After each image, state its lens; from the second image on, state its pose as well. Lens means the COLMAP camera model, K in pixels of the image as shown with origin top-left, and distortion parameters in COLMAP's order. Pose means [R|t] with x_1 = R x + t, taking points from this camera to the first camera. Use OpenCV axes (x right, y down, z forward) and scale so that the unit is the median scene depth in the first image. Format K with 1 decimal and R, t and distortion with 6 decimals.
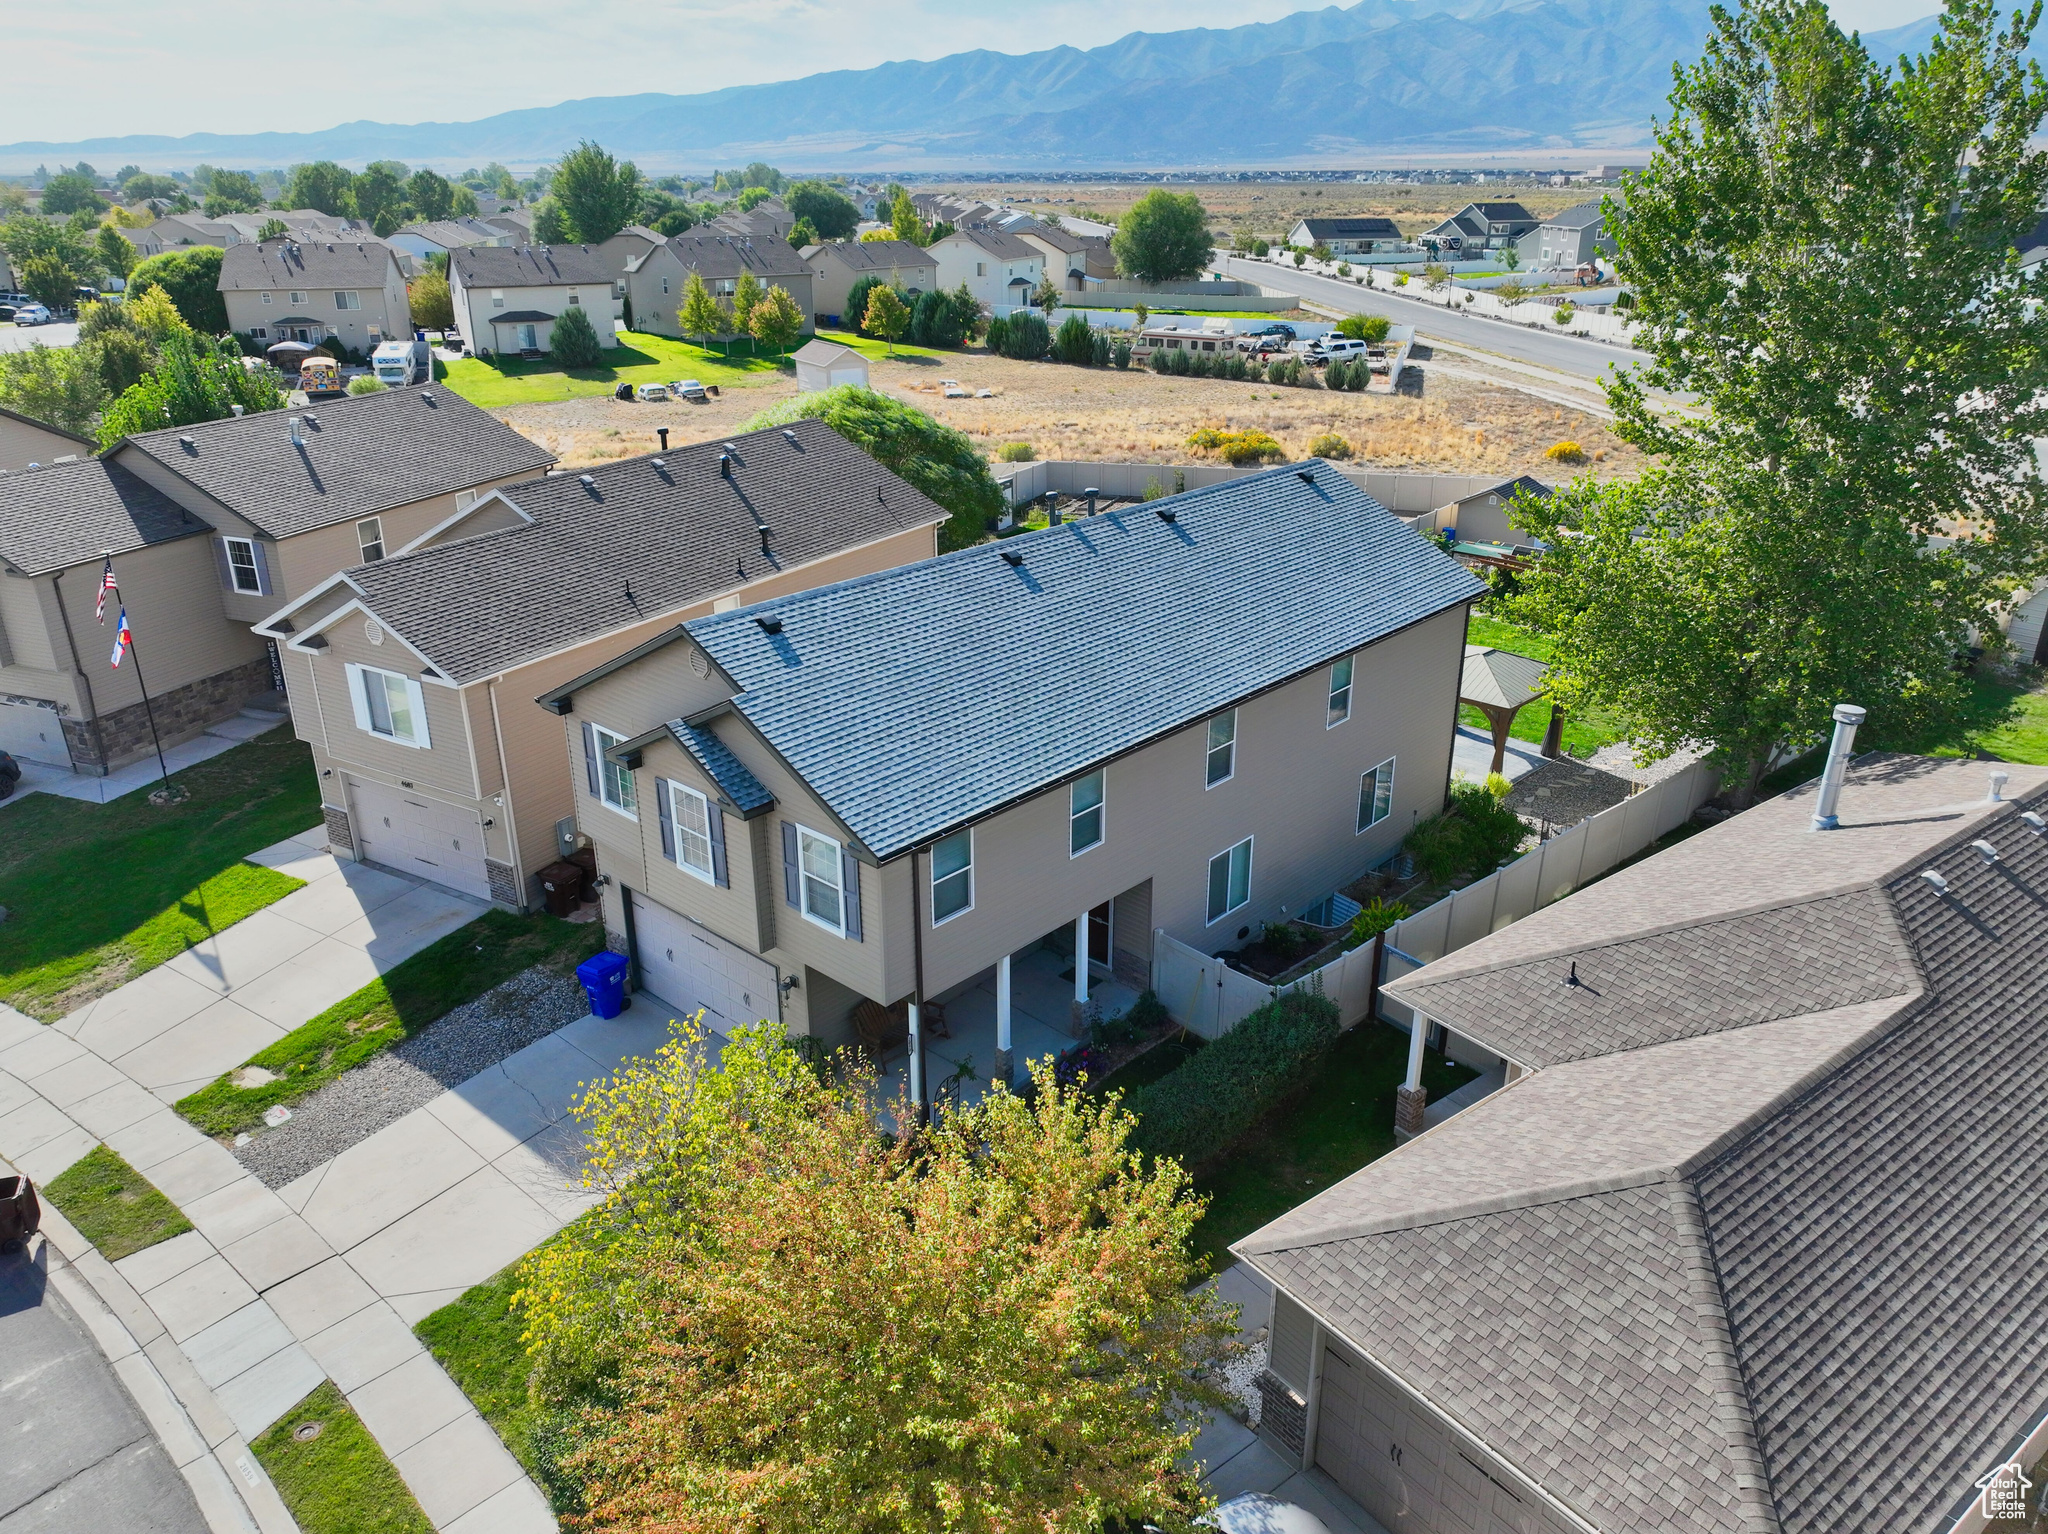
lens RADIAL K [[1428.4, 0, 1030.0], [0, 1428.4, 774.6], [0, 0, 1]] dist [-0.006927, 0.019109]
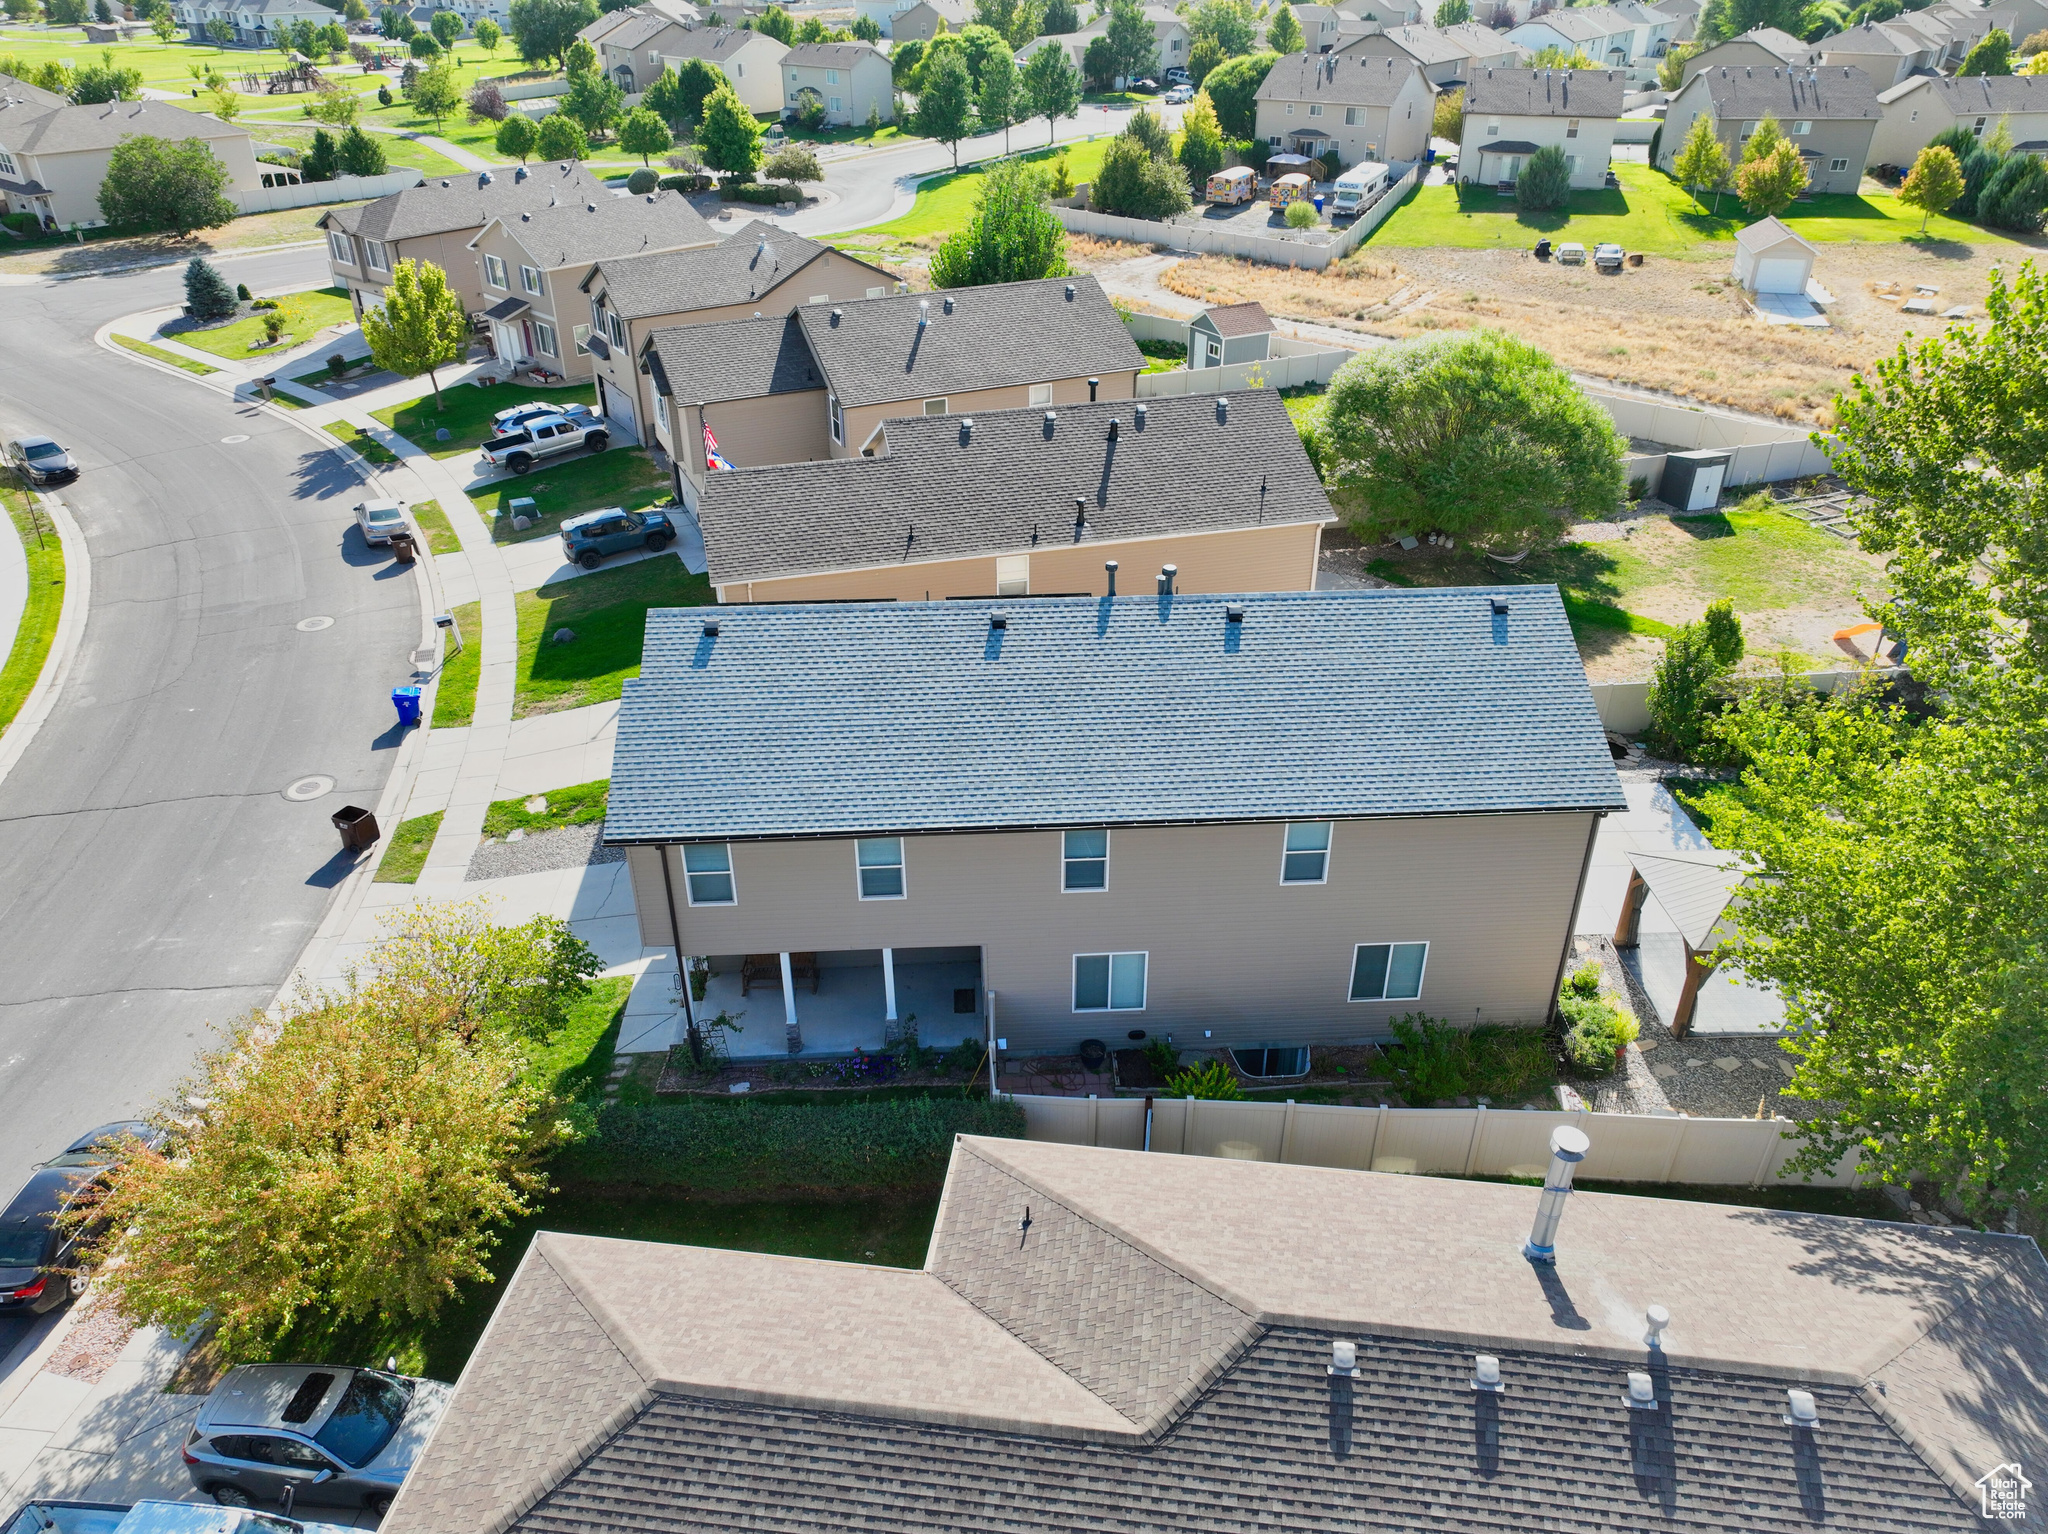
lens RADIAL K [[1428.4, 0, 1034.8], [0, 1428.4, 767.3], [0, 0, 1]] dist [-0.006927, 0.019109]
pose [[0.716306, 0.358922, -0.598398, 0.483075], [-0.271854, 0.933353, 0.234409, -0.215625], [0.642651, -0.005232, 0.766141, 0.136128]]
